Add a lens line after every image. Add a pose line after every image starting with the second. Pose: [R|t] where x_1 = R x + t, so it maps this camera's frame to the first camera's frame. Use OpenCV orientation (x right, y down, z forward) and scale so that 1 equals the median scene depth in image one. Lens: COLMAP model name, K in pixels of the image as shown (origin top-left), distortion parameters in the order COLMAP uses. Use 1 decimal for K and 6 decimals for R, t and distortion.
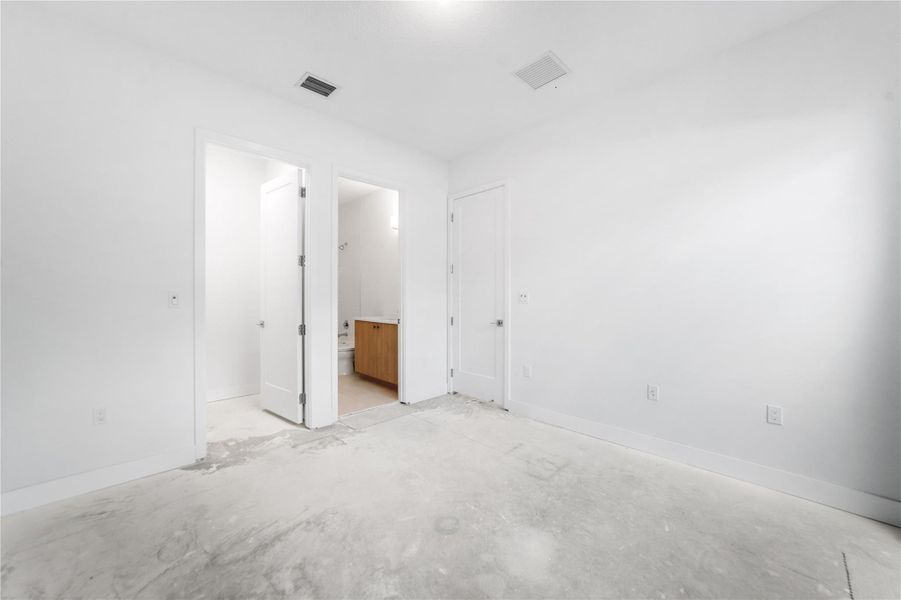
lens RADIAL K [[340.7, 0, 447.5], [0, 340.7, 296.9], [0, 0, 1]] dist [-0.014295, 0.000338]
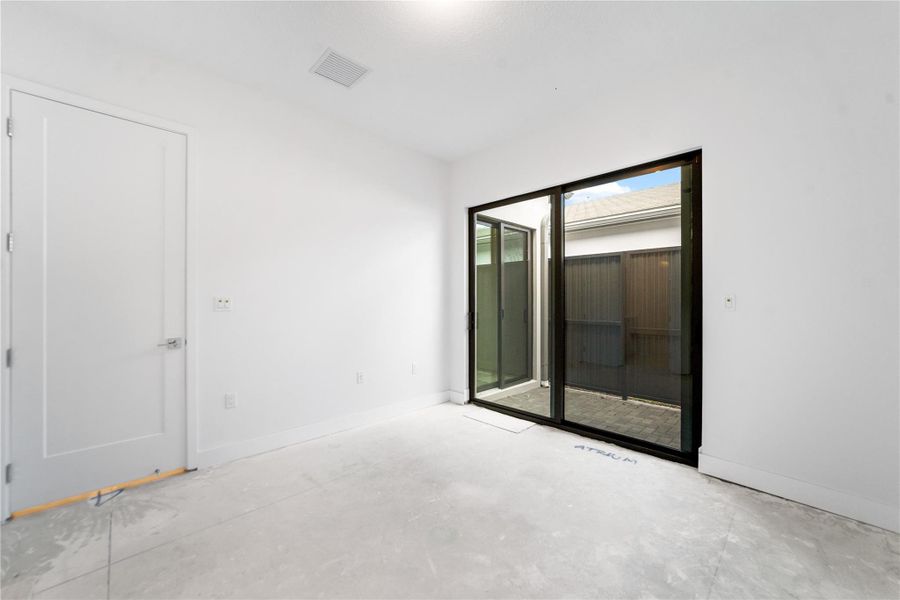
lens RADIAL K [[340.4, 0, 447.0], [0, 340.4, 300.6], [0, 0, 1]] dist [-0.014295, 0.000338]
pose [[0.011092, 0.000243, 0.999938, -0.496353], [0.008470, 0.999964, -0.000337, 0.000478], [-0.999903, 0.008474, 0.011089, 0.496239]]
